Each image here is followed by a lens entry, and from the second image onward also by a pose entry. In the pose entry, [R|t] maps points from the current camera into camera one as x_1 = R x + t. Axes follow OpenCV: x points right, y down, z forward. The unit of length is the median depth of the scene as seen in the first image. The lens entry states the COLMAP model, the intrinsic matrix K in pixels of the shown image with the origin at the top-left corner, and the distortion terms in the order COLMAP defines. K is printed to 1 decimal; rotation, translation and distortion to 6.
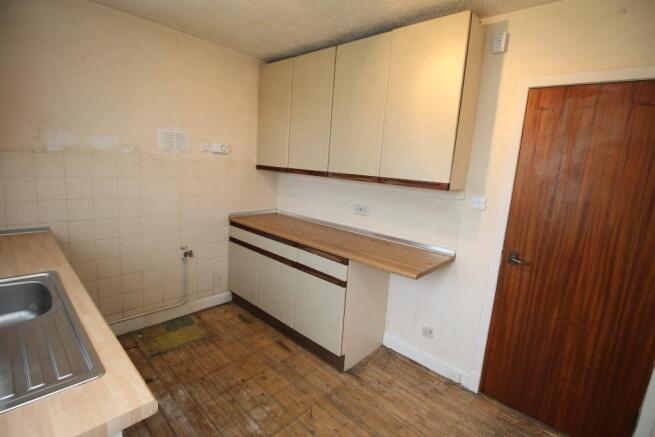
lens RADIAL K [[307.1, 0, 327.1], [0, 307.1, 216.6], [0, 0, 1]] dist [-0.015457, -0.000820]
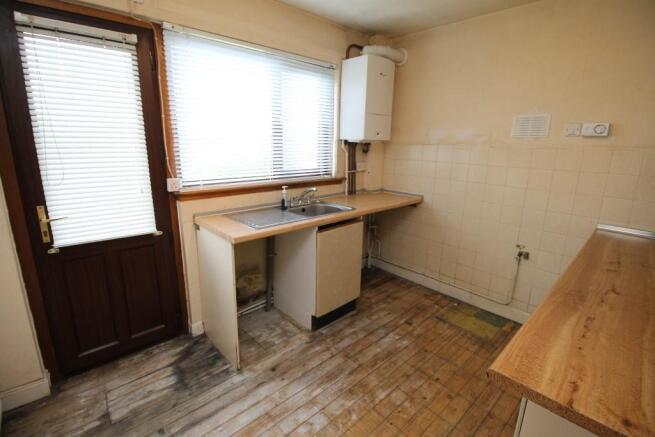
lens RADIAL K [[307.1, 0, 326.7], [0, 307.1, 218.5], [0, 0, 1]] dist [-0.015457, -0.000820]
pose [[-0.086140, 0.176516, -0.980521, 0.537412], [-0.190960, 0.963006, 0.190139, -0.046547], [0.977811, 0.203619, -0.049246, 0.567751]]
